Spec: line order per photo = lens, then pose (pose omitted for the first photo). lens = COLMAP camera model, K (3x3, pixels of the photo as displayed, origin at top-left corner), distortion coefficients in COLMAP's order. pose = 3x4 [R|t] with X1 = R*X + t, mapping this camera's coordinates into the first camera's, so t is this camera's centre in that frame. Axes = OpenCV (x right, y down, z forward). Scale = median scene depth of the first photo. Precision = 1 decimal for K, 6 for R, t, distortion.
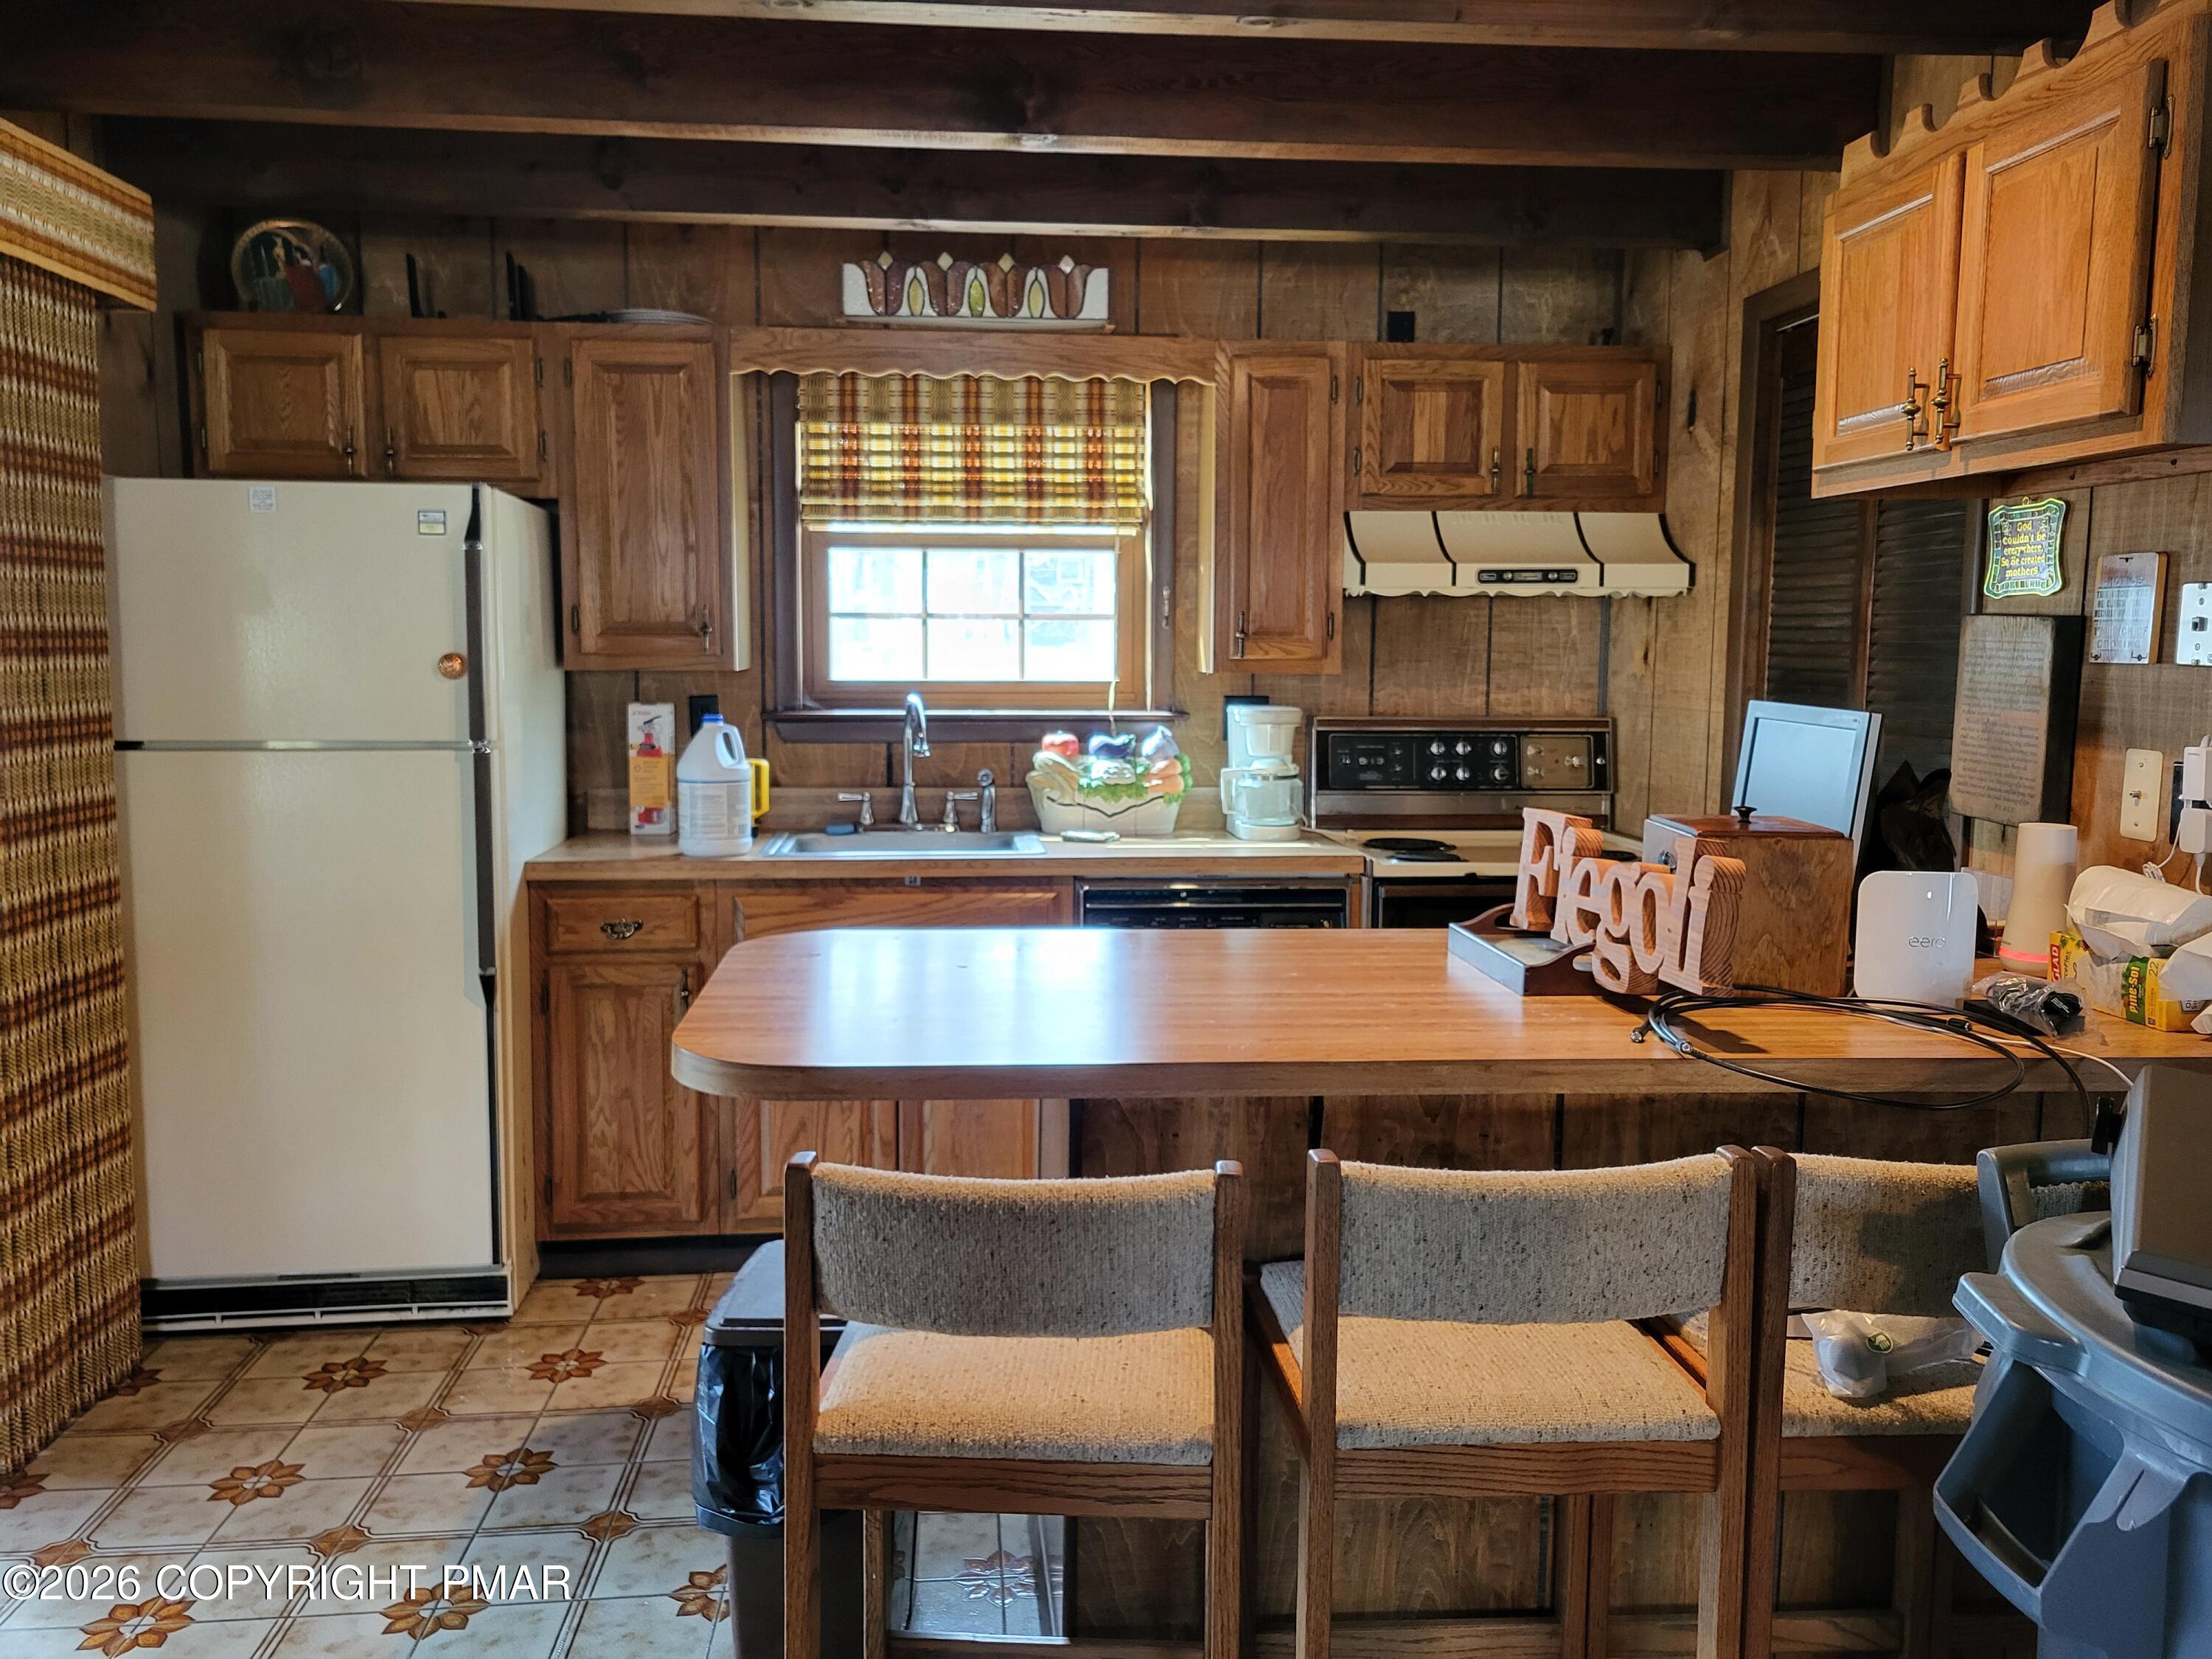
lens RADIAL K [[1663.9, 0, 1110.2], [0, 1663.9, 783.0], [0, 0, 1]] dist [0.060918, -0.021412]
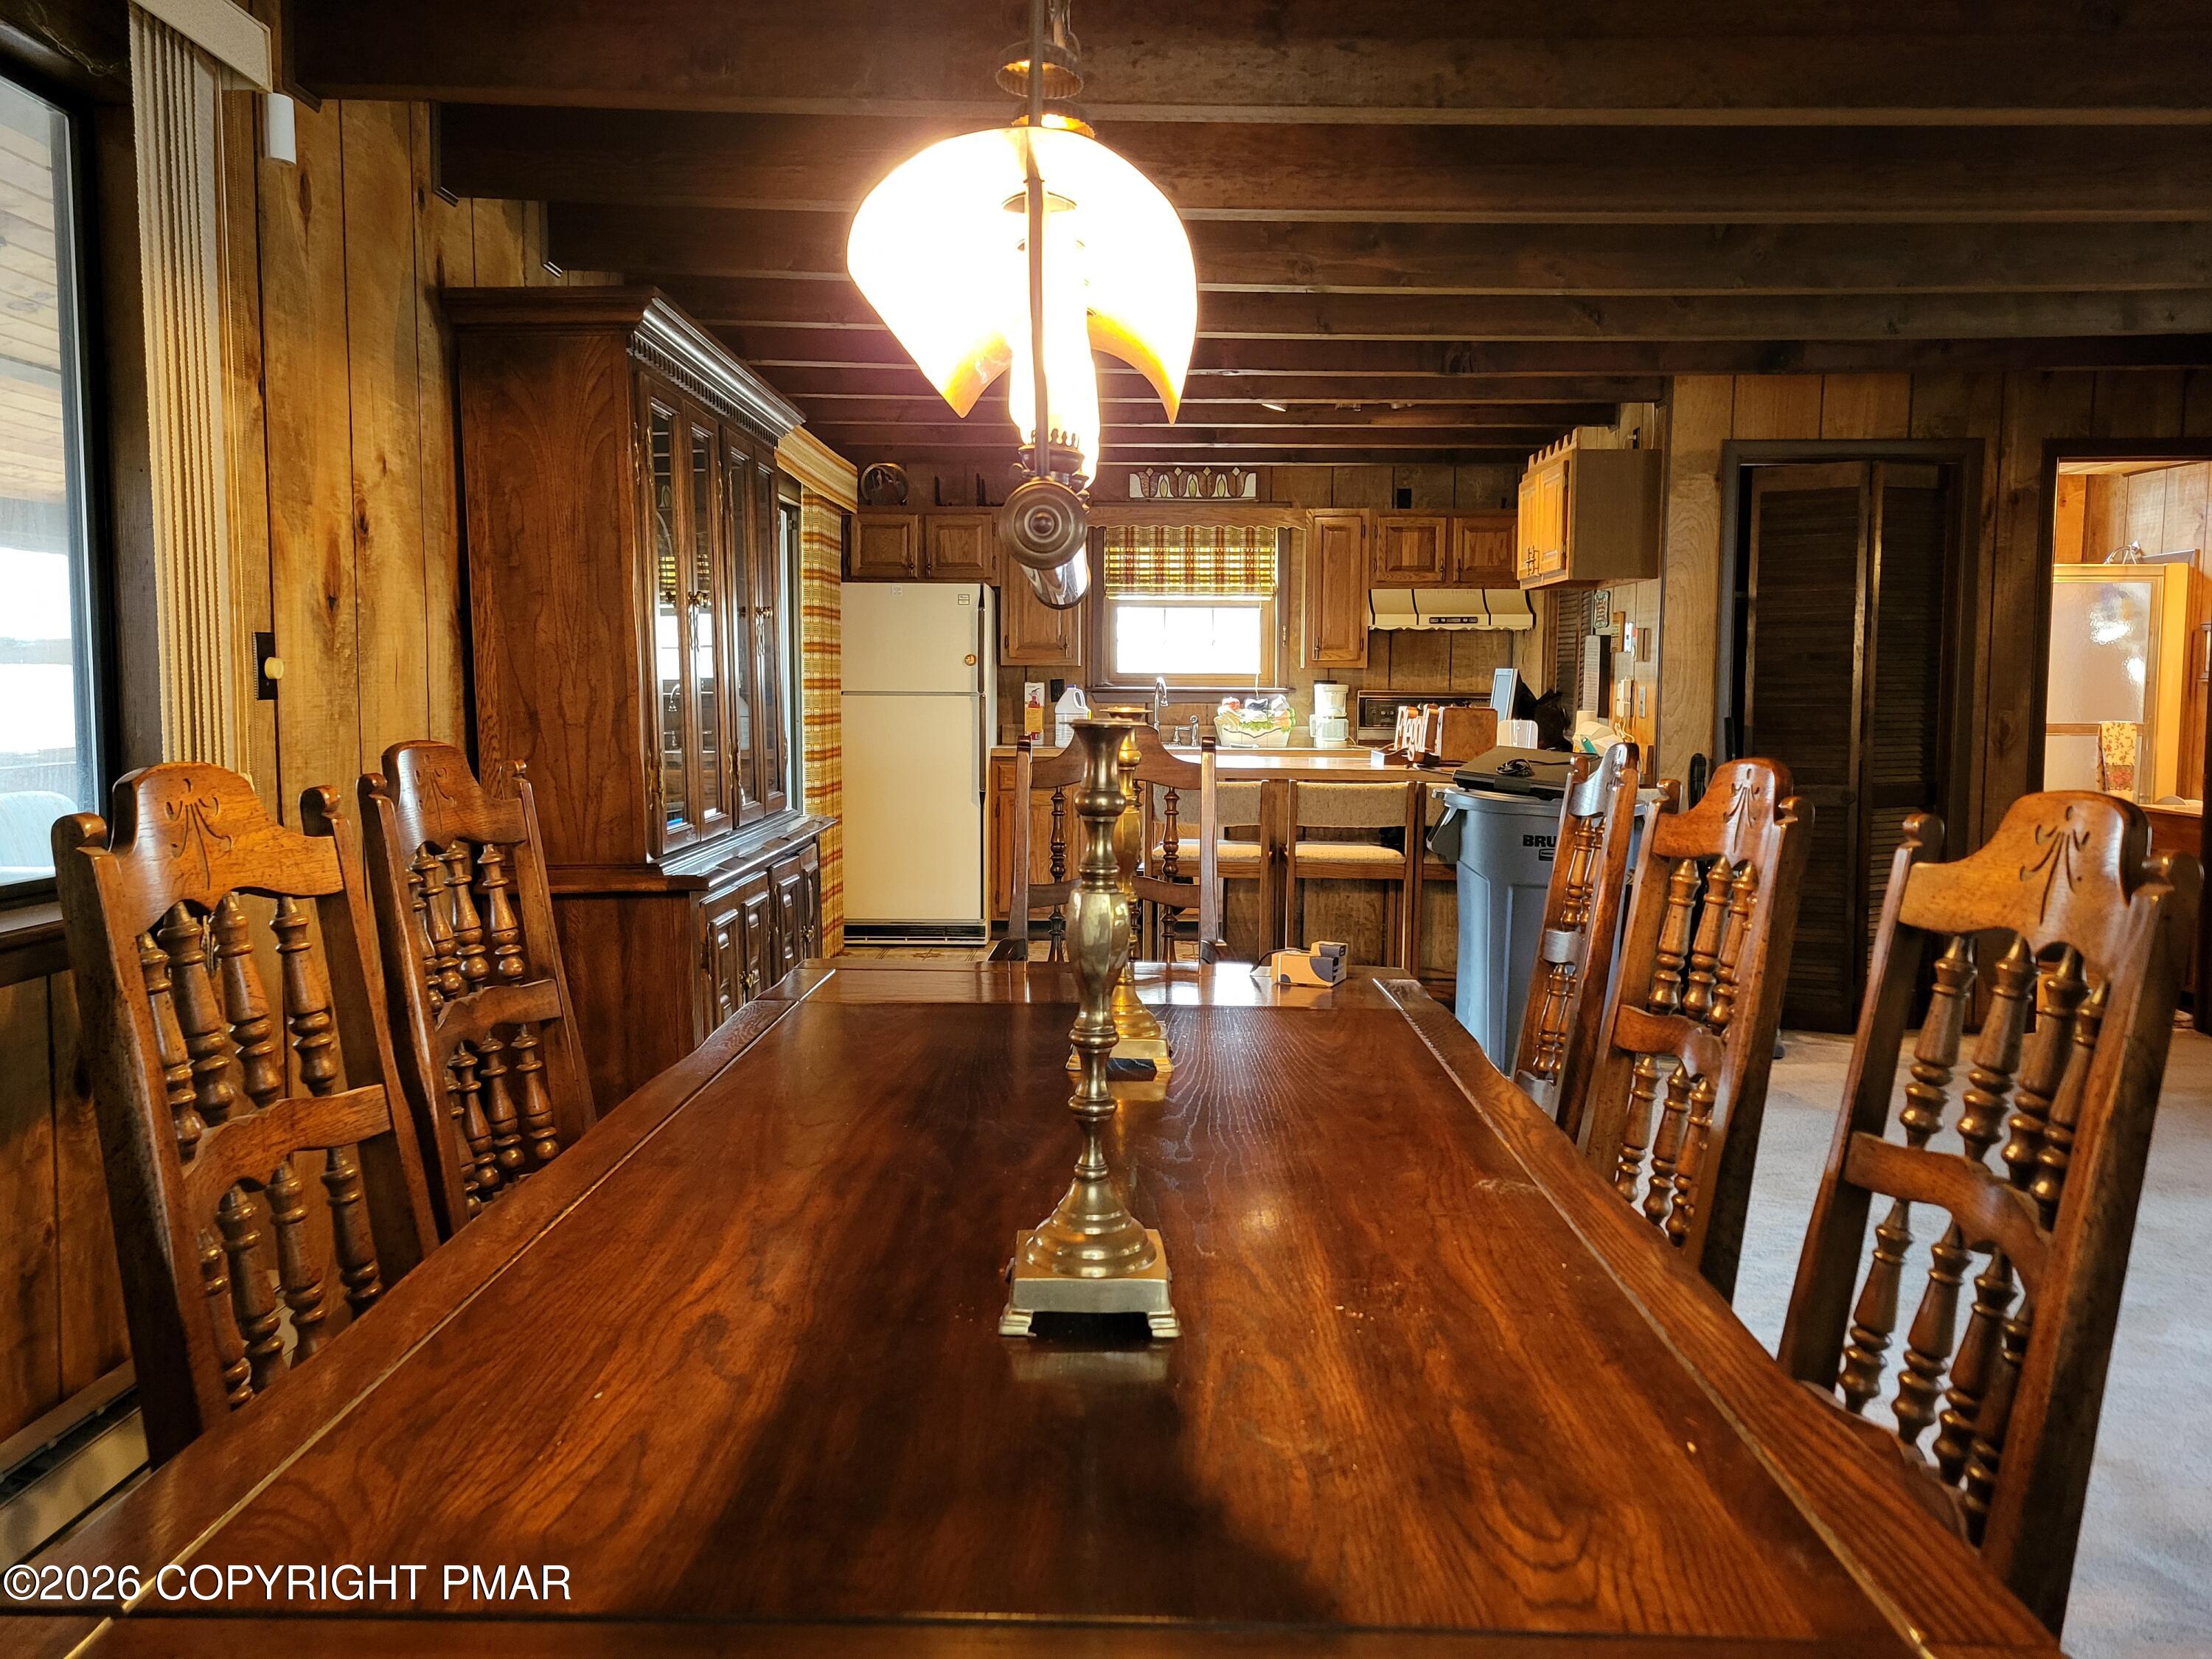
lens RADIAL K [[1663.9, 0, 1110.2], [0, 1663.9, 783.0], [0, 0, 1]] dist [0.060918, -0.021412]
pose [[0.993178, 0.008711, -0.116278, 0.064216], [-0.011980, 0.999551, -0.027447, 0.138429], [0.115987, 0.028653, 0.992837, -1.086594]]
